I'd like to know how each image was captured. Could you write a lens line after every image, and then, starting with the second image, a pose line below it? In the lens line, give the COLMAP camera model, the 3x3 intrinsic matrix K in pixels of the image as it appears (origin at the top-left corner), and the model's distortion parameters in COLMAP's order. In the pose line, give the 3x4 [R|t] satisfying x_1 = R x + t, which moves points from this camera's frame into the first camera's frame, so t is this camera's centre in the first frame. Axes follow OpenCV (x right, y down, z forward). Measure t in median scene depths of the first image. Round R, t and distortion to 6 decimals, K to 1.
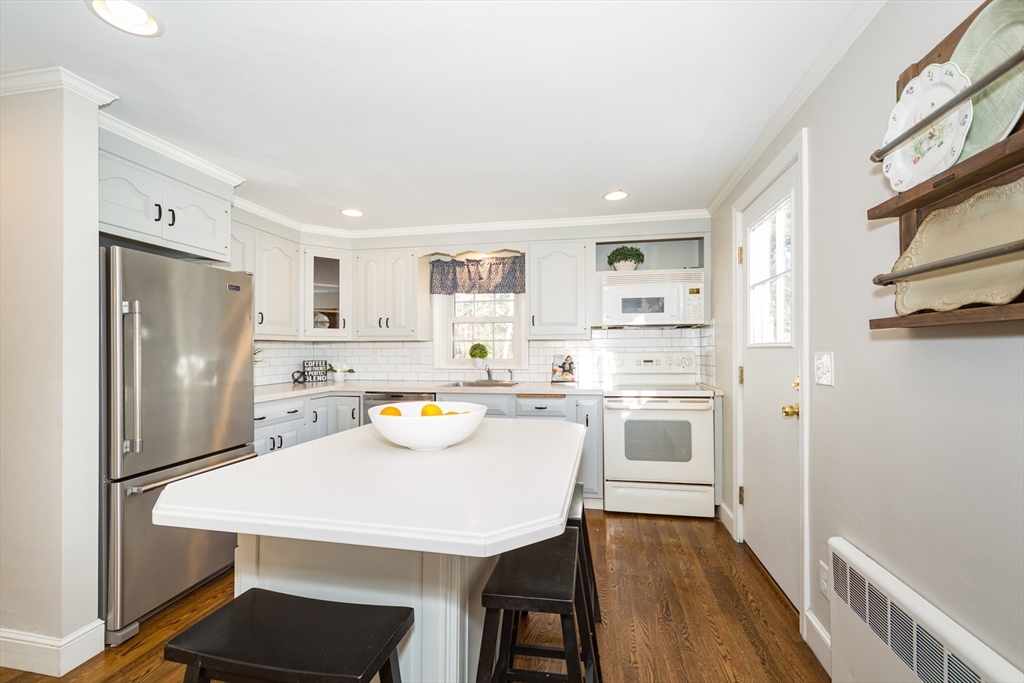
lens RADIAL K [[436.3, 0, 531.8], [0, 436.3, 346.1], [0, 0, 1]] dist [0.000832, -0.000187]
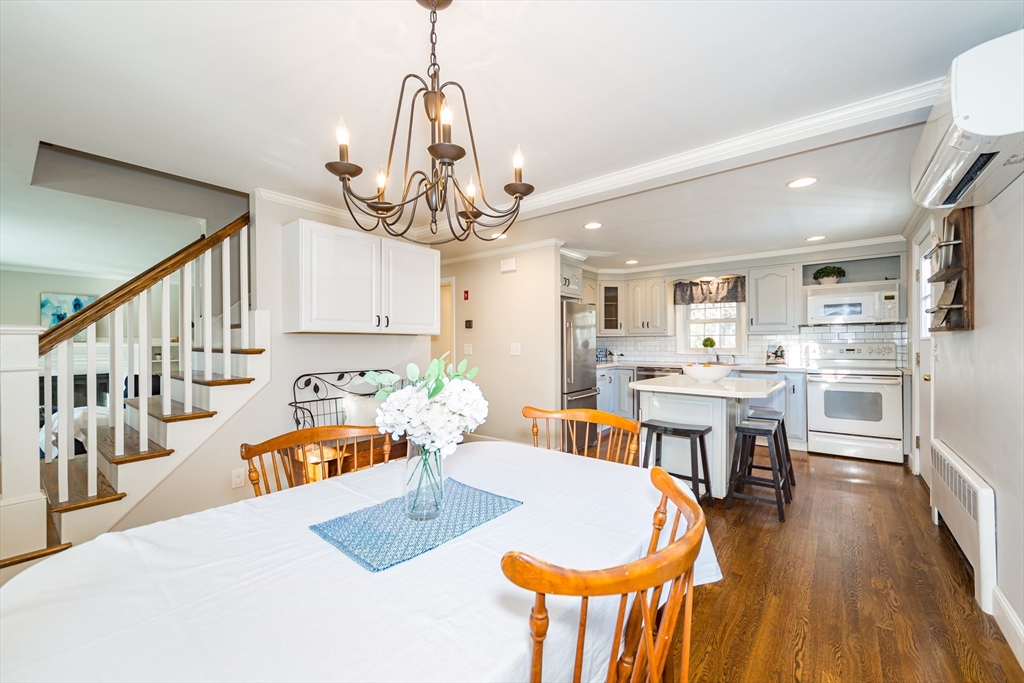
lens RADIAL K [[440.4, 0, 513.1], [0, 440.4, 340.5], [0, 0, 1]] dist [0.004659, -0.000877]
pose [[0.885622, -0.002388, -0.464400, -0.018170], [0.004520, 0.999984, 0.003477, -0.003840], [0.464384, -0.005178, 0.885619, -0.658984]]
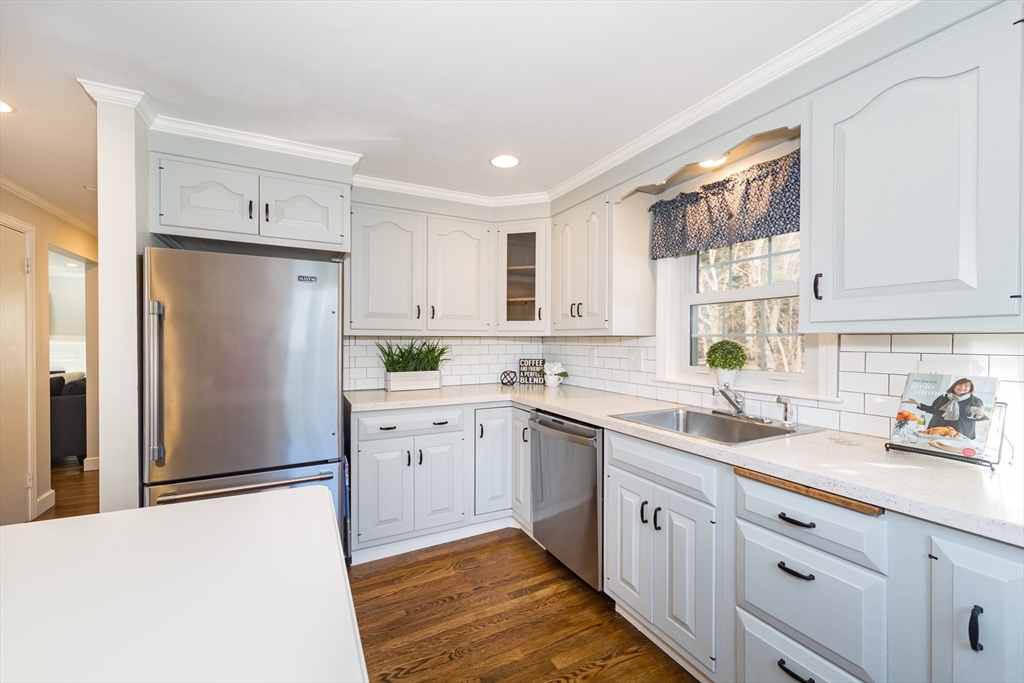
lens RADIAL K [[416.6, 0, 512.0], [0, 416.6, 341.5], [0, 0, 1]] dist [0.000470, -0.000254]
pose [[0.593411, 0.009516, -0.804843, 0.137426], [0.001256, 0.999918, 0.012748, -0.012091], [0.804898, -0.008575, 0.593351, 0.519489]]
